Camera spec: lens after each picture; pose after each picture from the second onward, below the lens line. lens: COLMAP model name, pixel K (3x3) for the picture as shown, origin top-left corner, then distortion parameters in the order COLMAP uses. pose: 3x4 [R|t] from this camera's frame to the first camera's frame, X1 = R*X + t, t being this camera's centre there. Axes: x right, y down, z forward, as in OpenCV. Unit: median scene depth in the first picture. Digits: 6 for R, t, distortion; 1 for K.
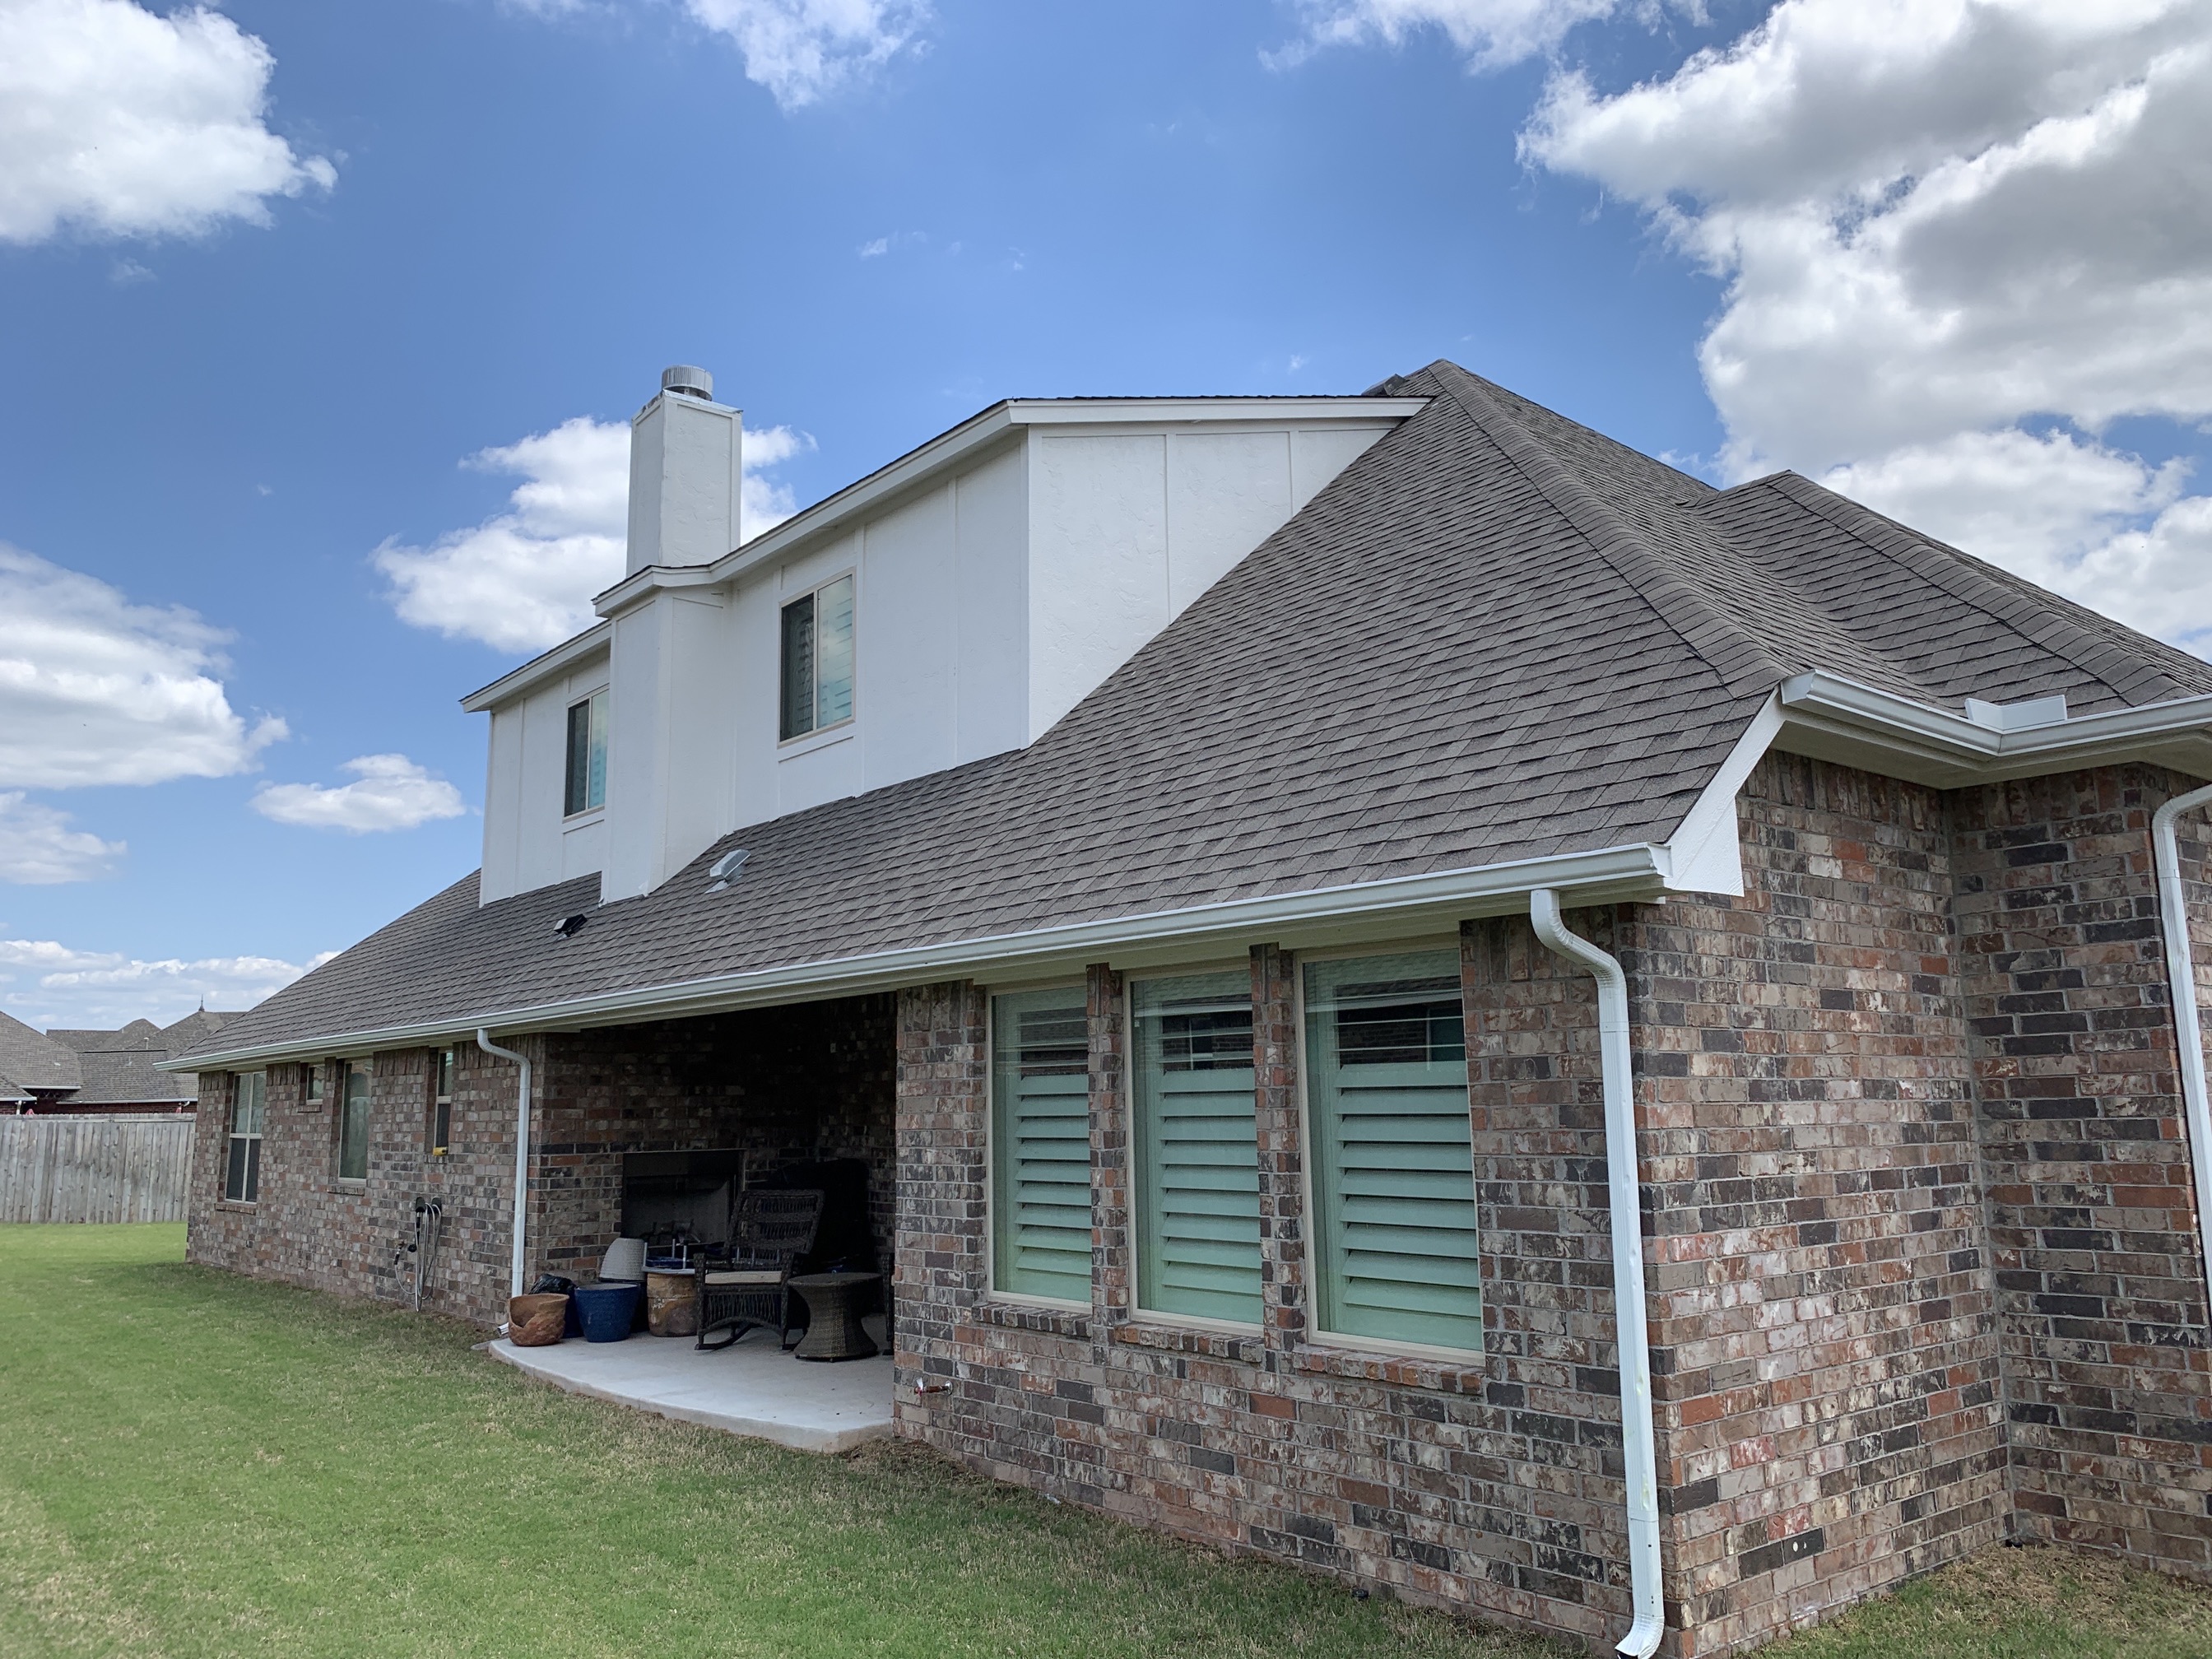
lens RADIAL K [[1715.4, 0, 1106.0], [0, 1715.4, 829.5], [0, 0, 1]] dist [-0.008242, 0.018037]
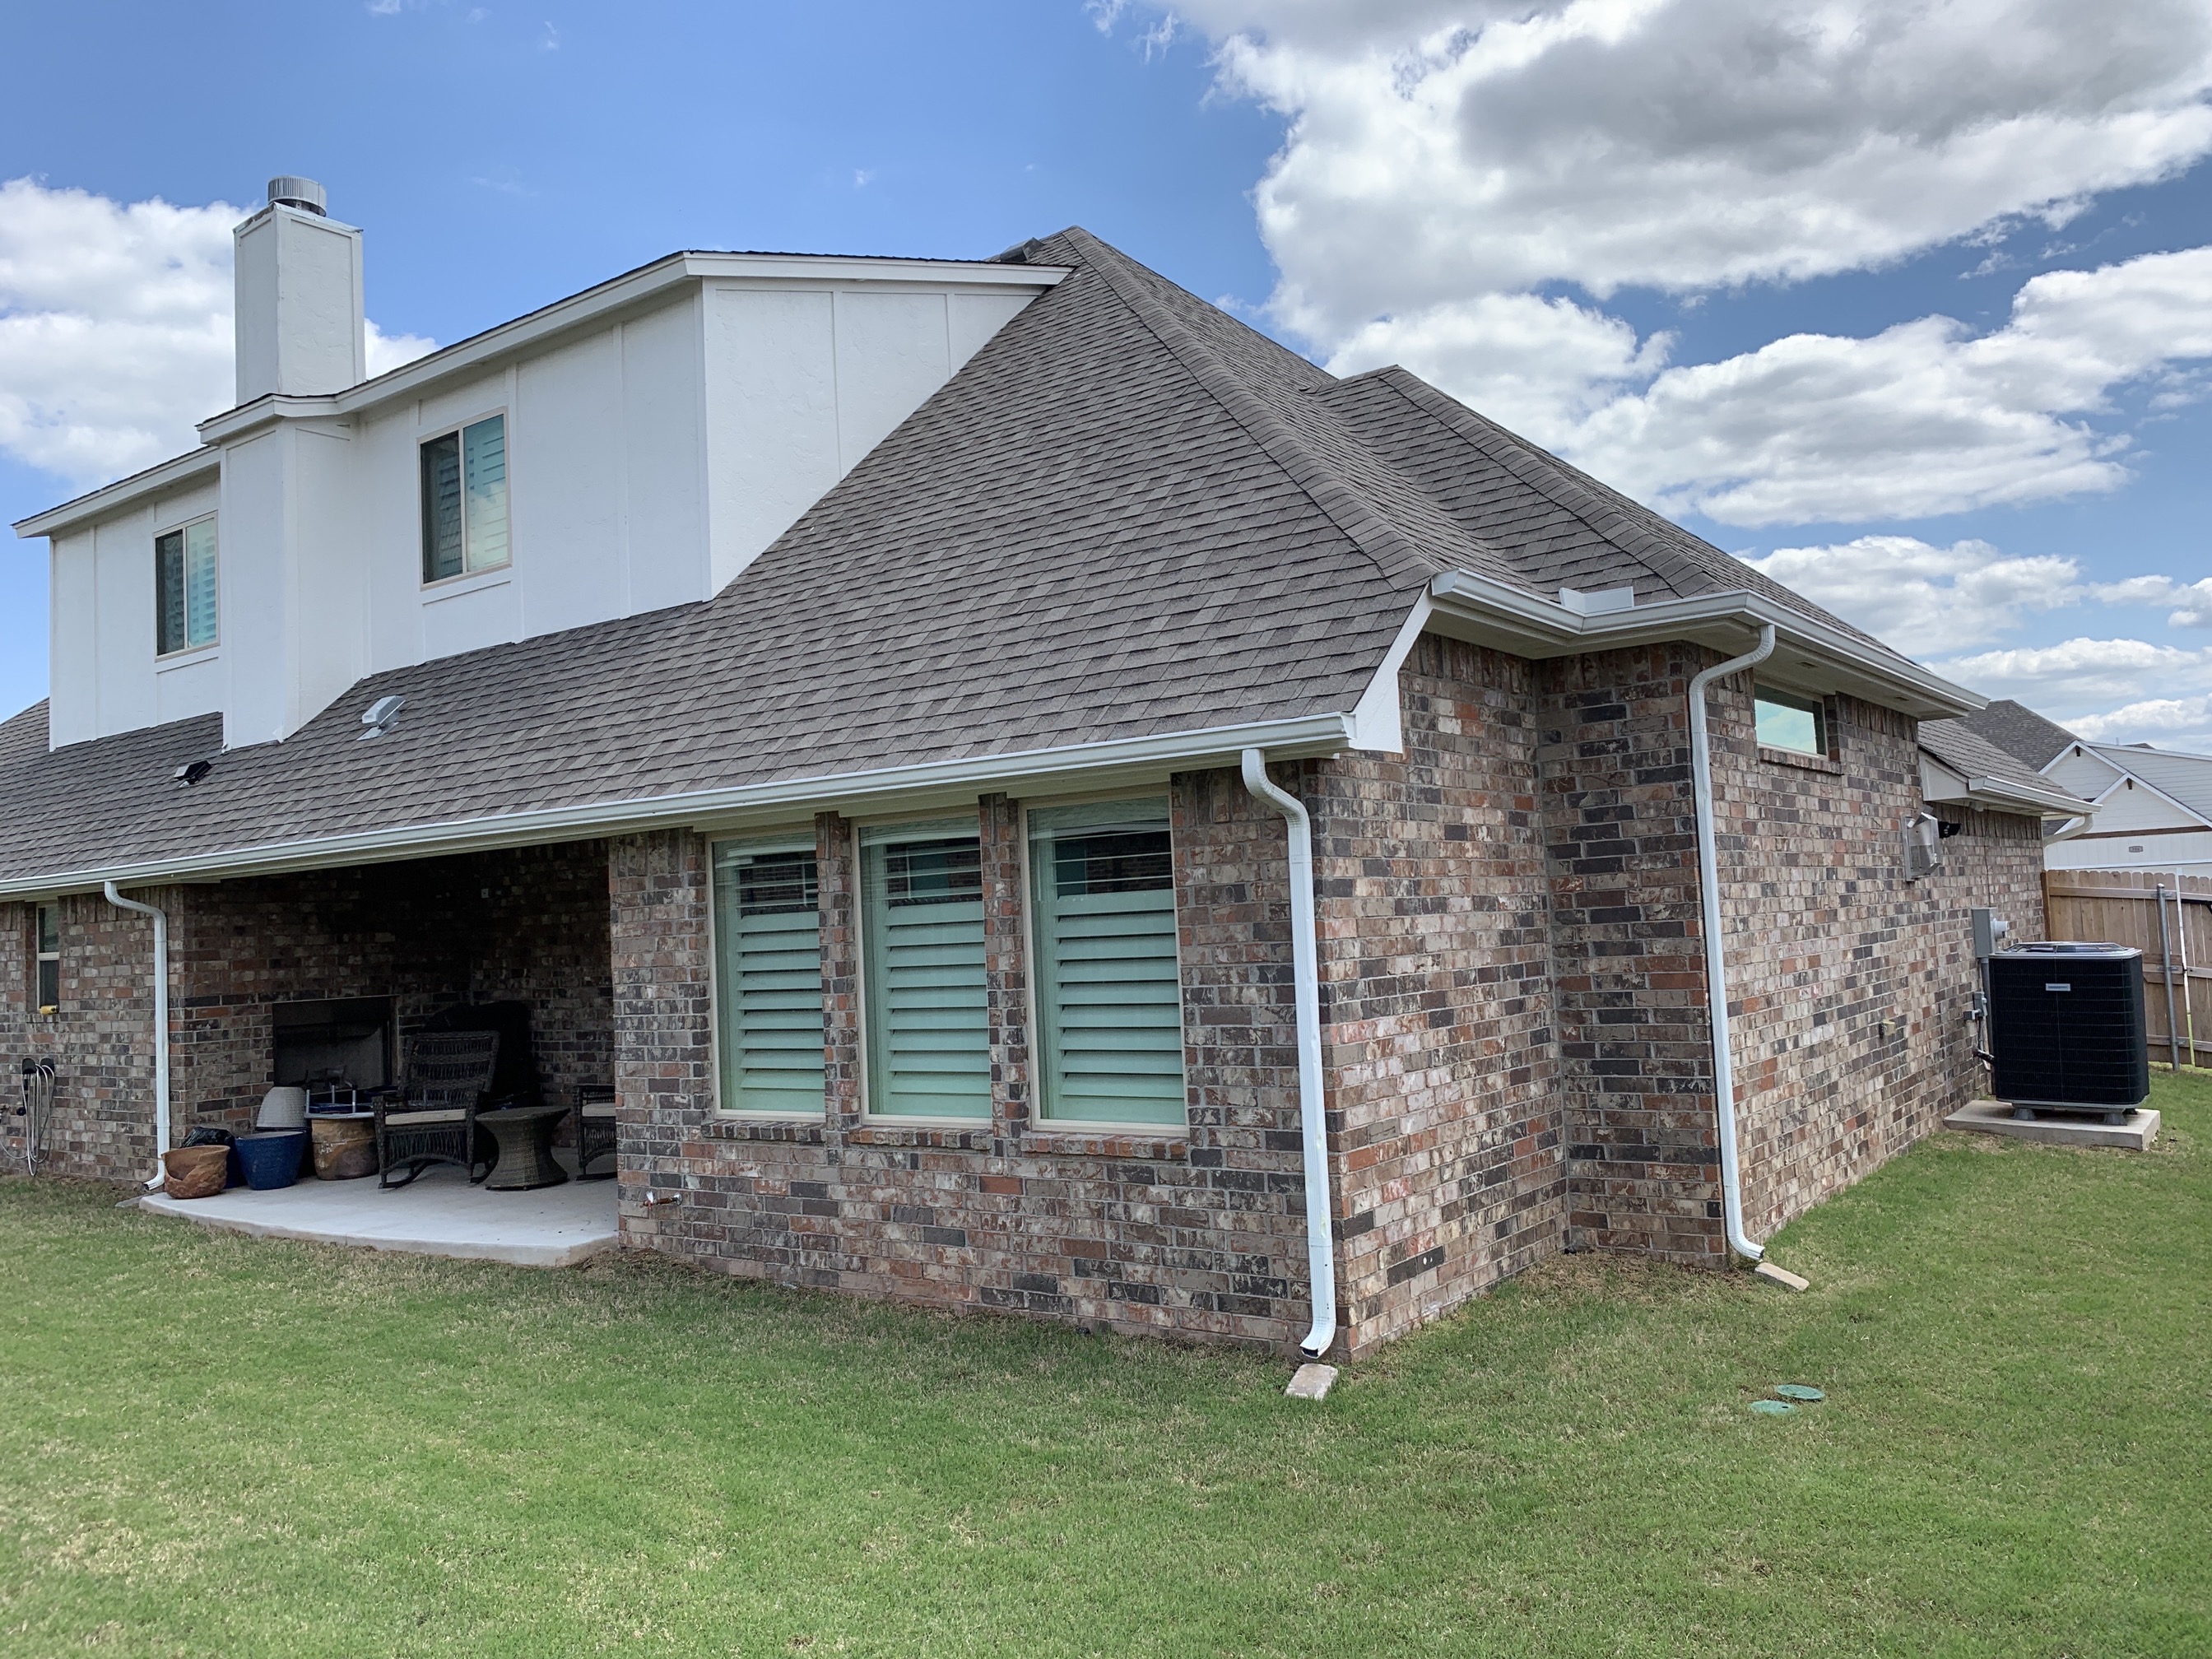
lens RADIAL K [[1702.8, 0, 1106.0], [0, 1702.8, 829.5], [0, 0, 1]] dist [0.096783, -0.193006]
pose [[0.968839, -0.016327, 0.247151, -0.118756], [-0.007941, 0.995265, 0.096877, -0.019754], [-0.247562, -0.095821, 0.964122, -0.122424]]
